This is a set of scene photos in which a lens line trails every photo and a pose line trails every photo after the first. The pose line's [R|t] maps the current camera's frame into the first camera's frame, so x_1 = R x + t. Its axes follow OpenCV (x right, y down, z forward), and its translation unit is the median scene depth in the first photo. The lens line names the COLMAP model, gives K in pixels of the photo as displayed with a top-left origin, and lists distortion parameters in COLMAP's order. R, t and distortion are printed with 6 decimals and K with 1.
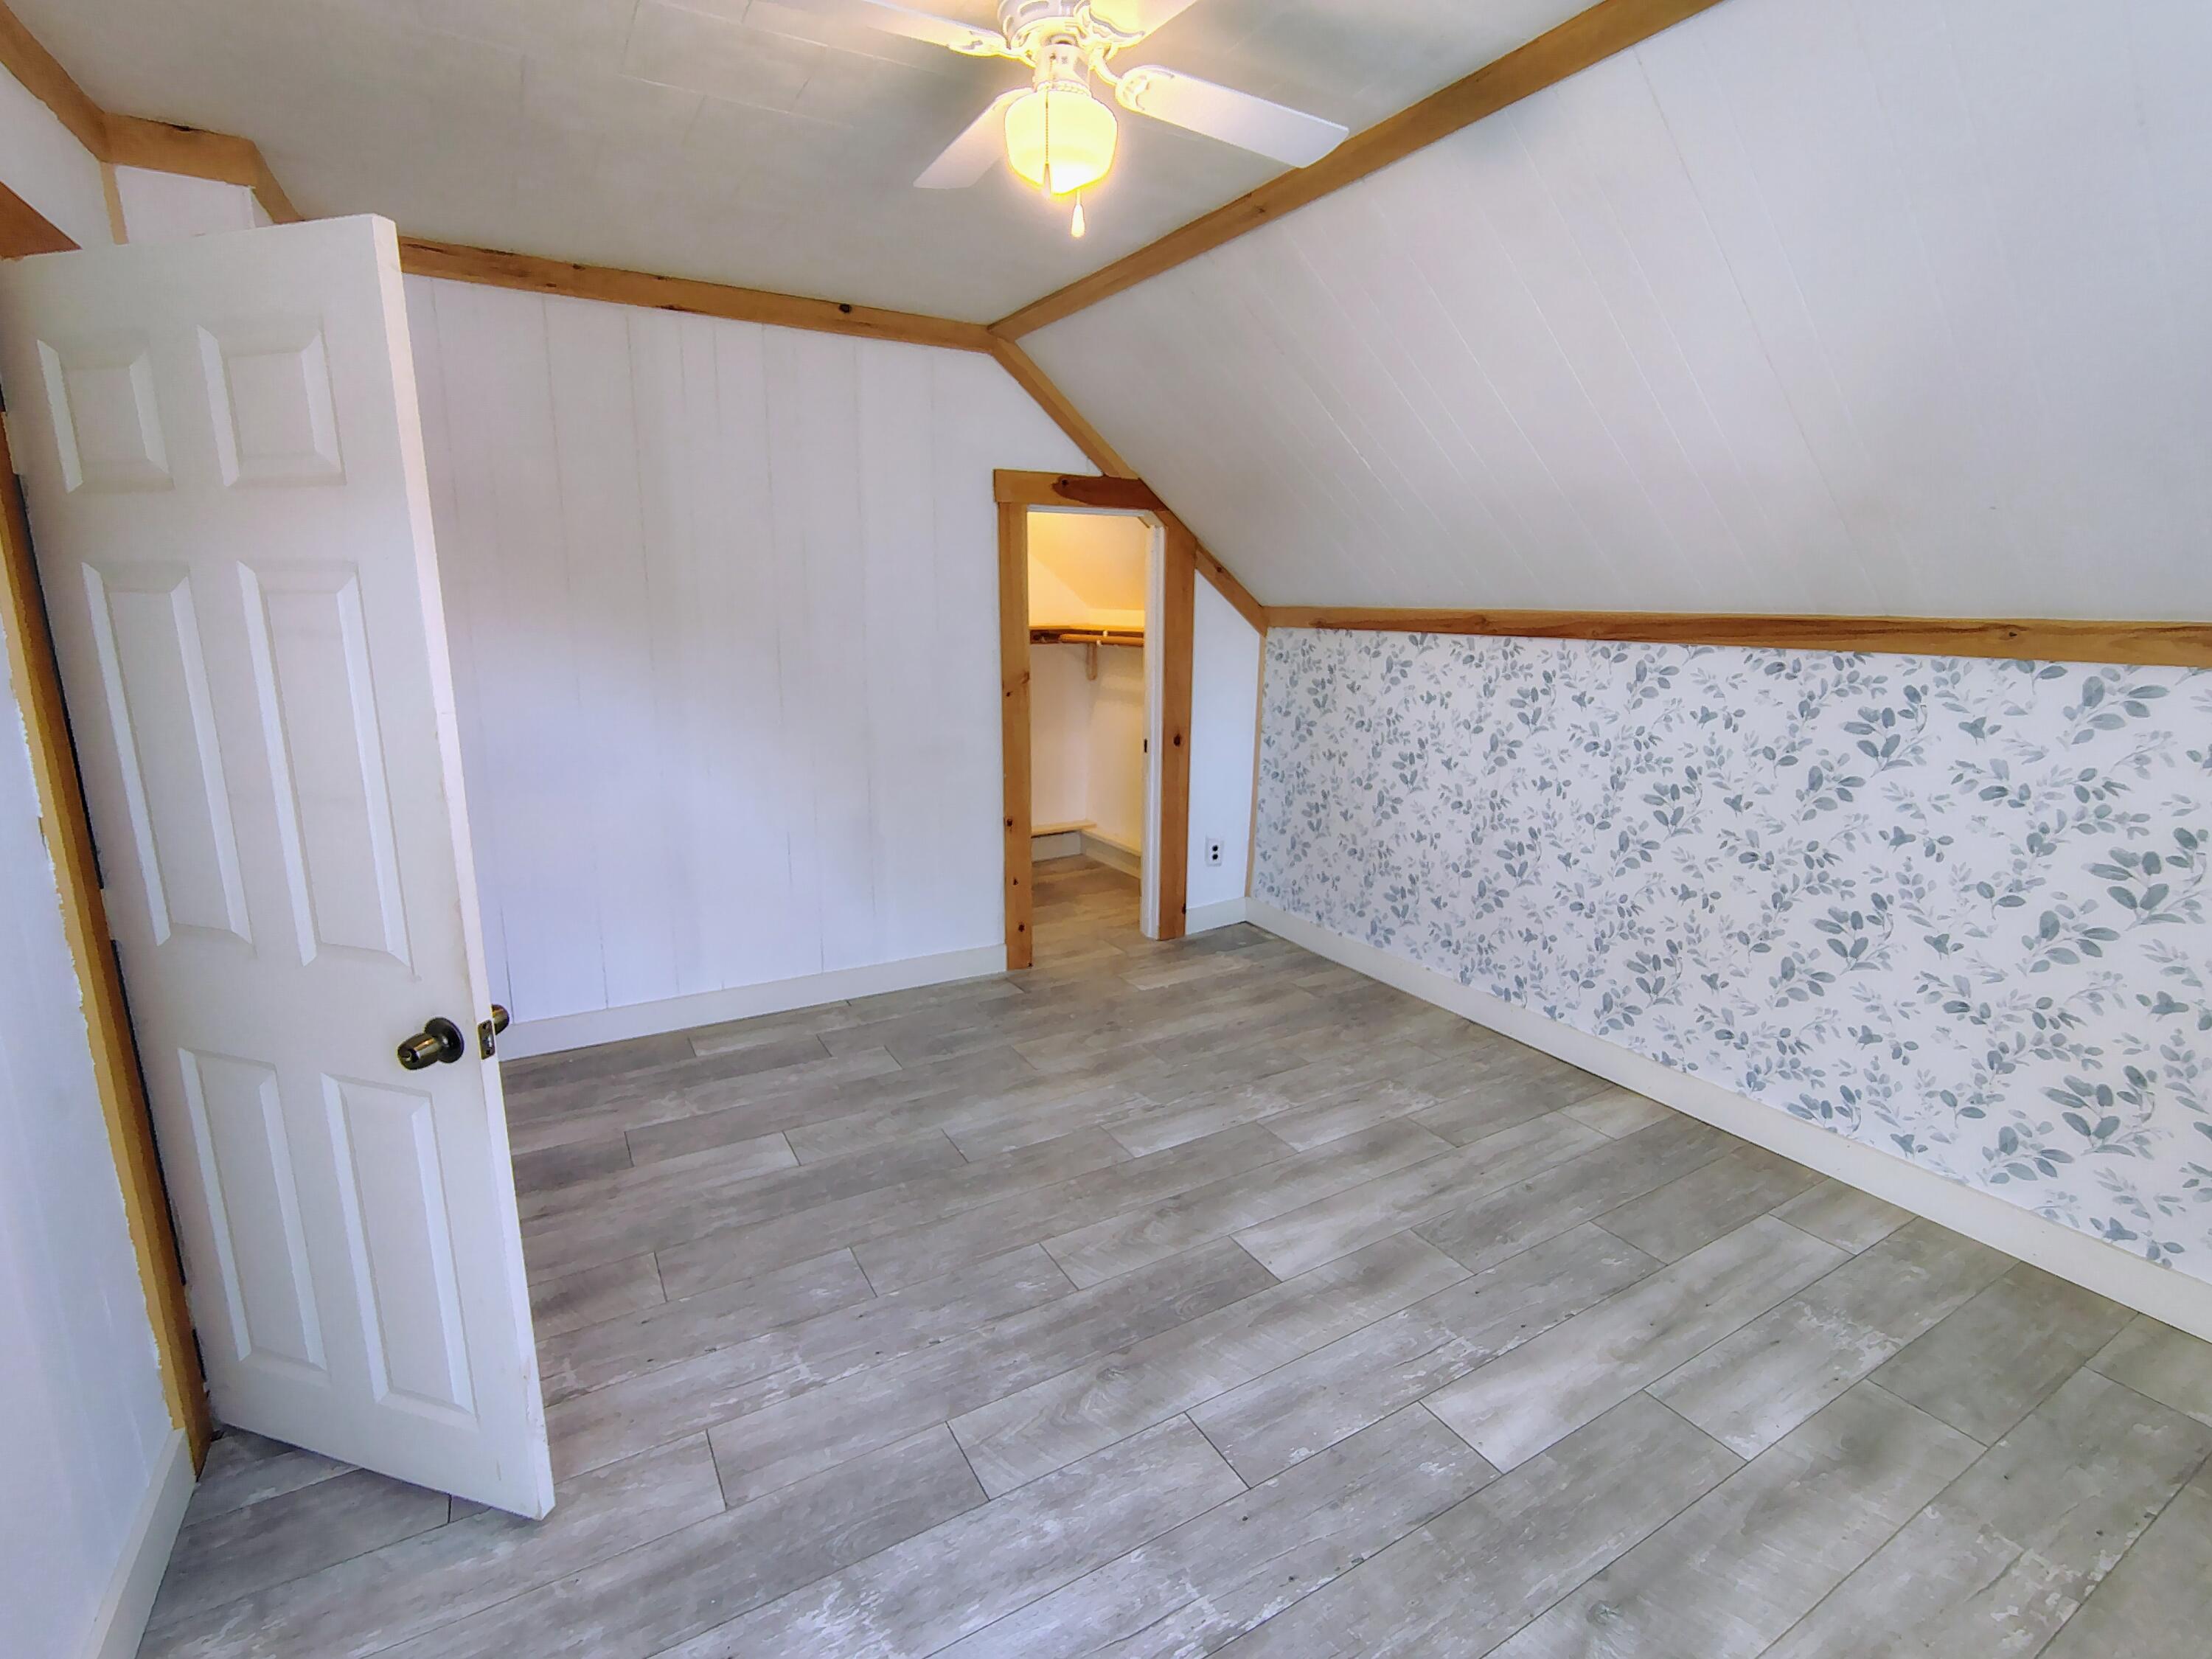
lens RADIAL K [[1023.7, 0, 1100.9], [0, 1023.7, 826.3], [0, 0, 1]] dist [-0.004894, 0.000098]
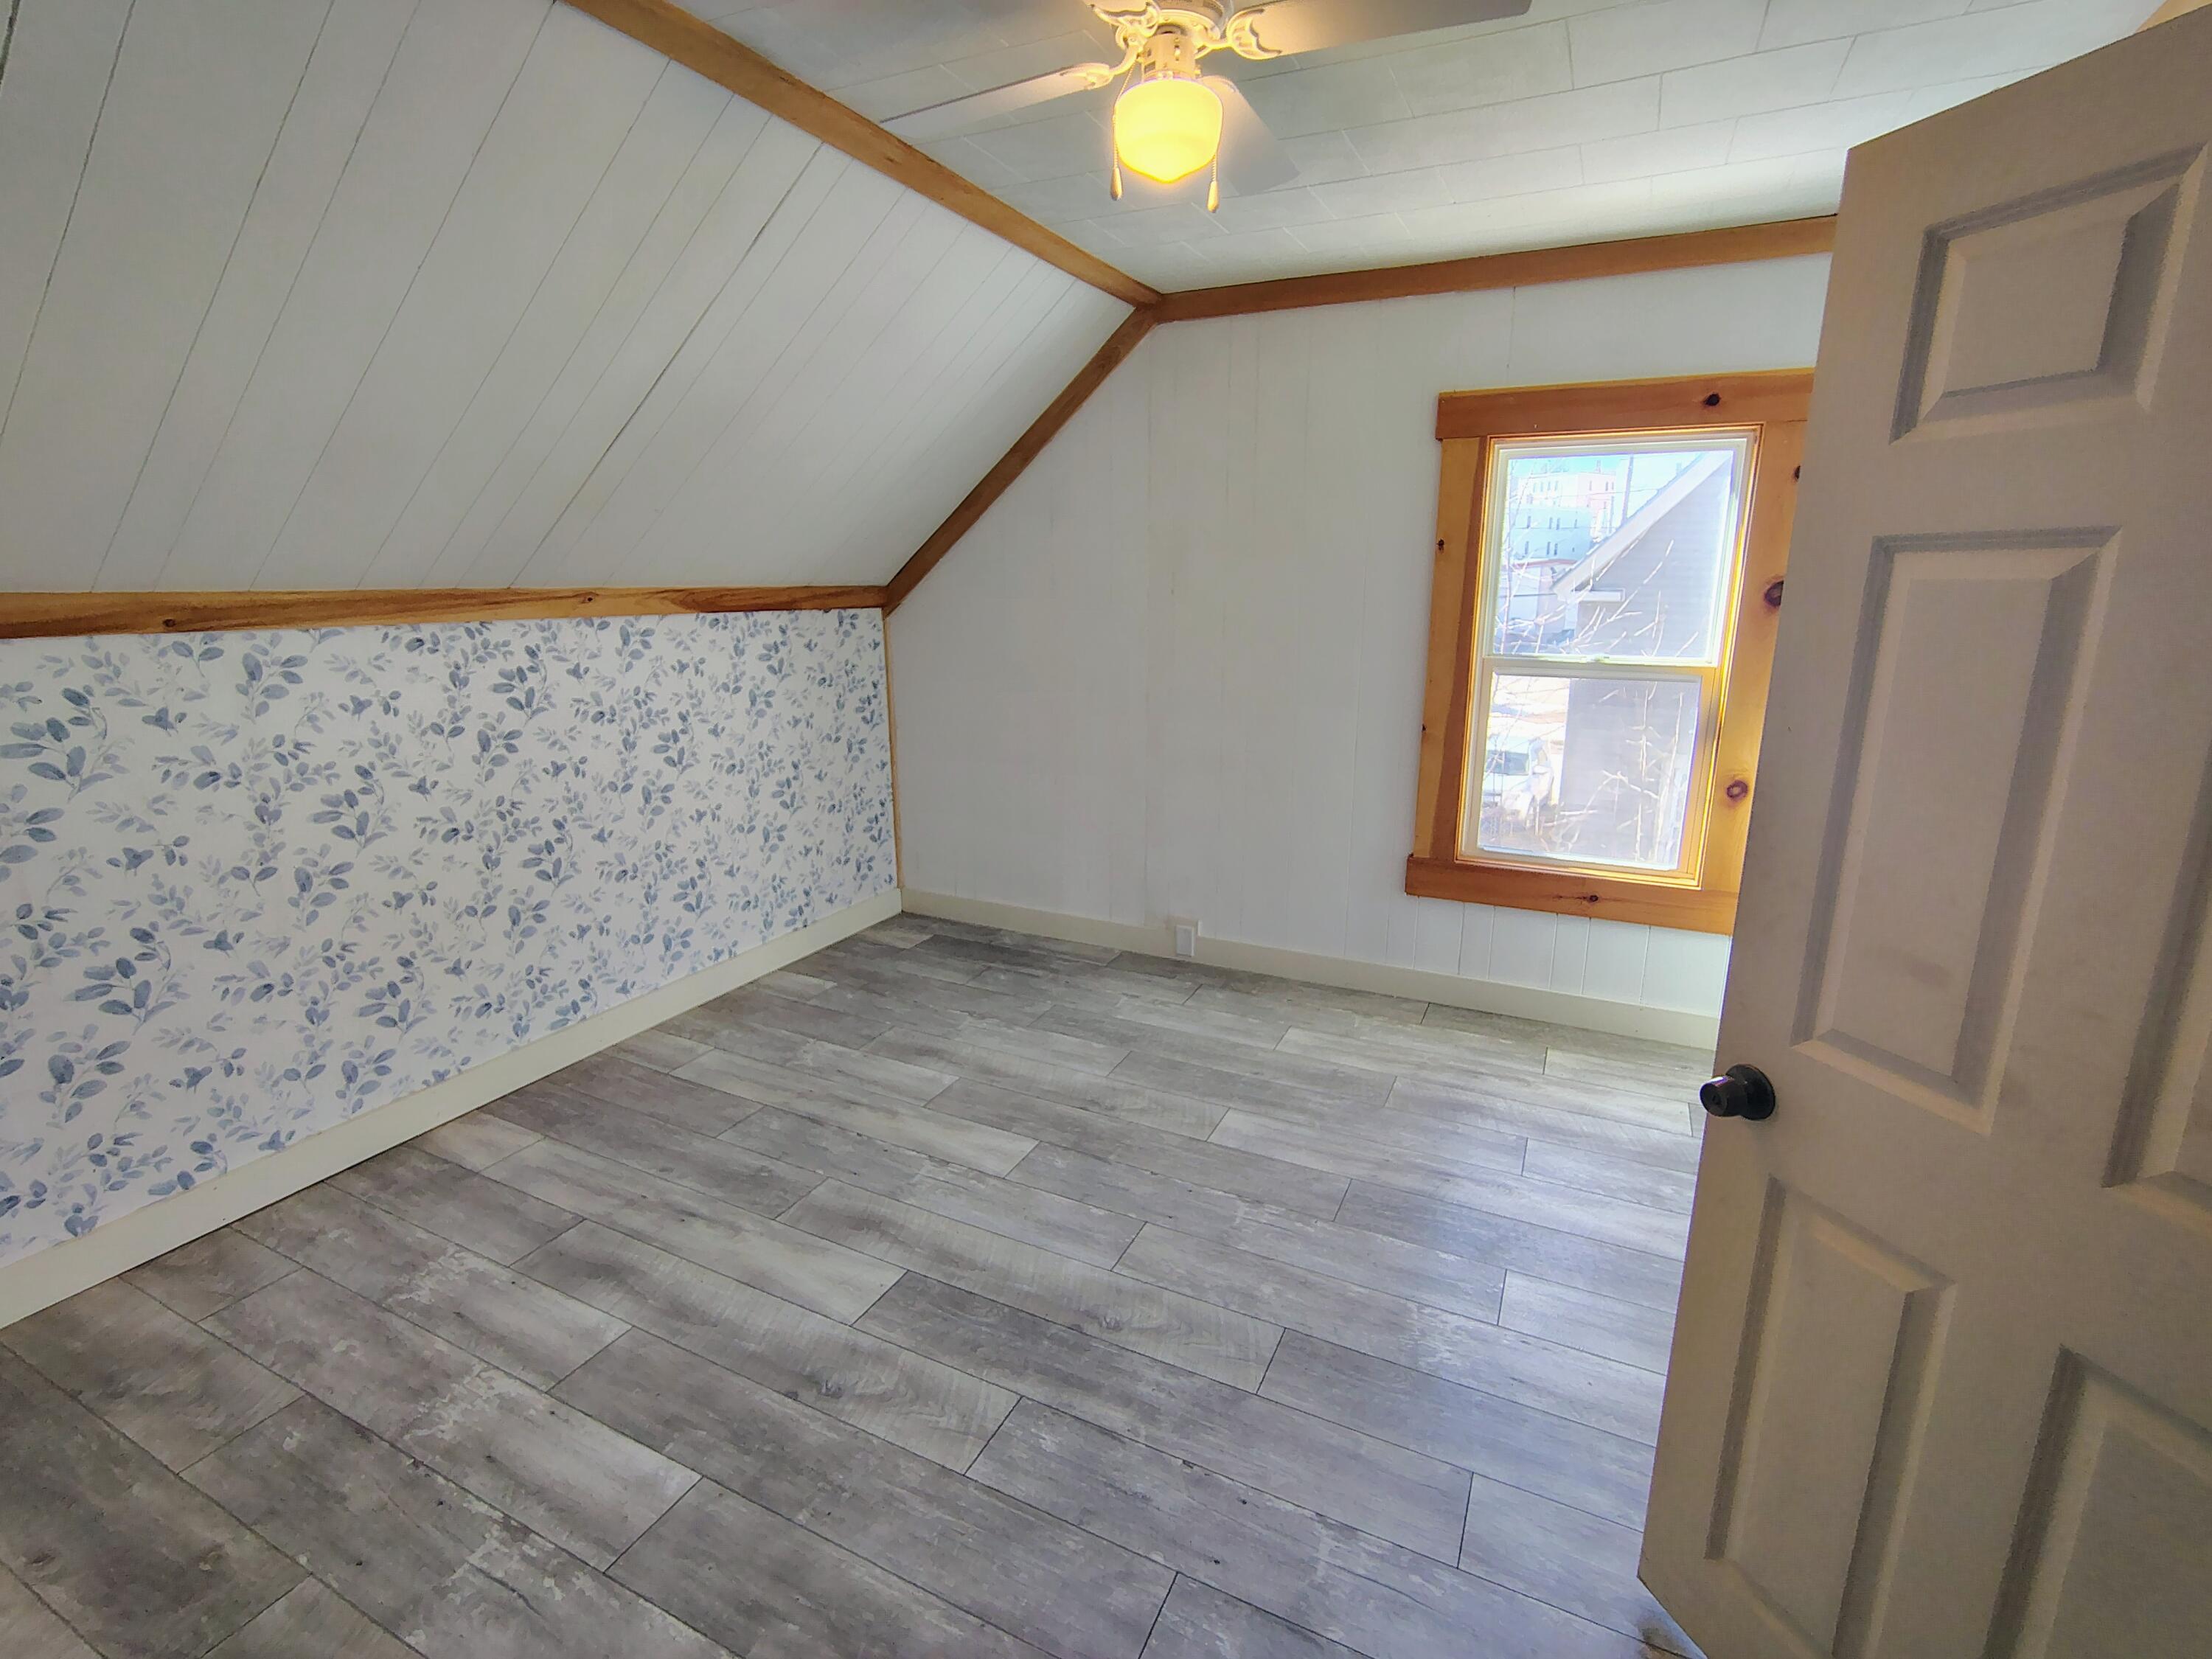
lens RADIAL K [[1023.7, 0, 1100.8], [0, 1023.7, 828.8], [0, 0, 1]] dist [-0.004894, 0.000098]
pose [[-0.553997, -0.204539, 0.807001, -0.549915], [0.176648, 0.918396, 0.354040, -0.228169], [-0.813561, 0.338693, -0.472657, 1.010589]]
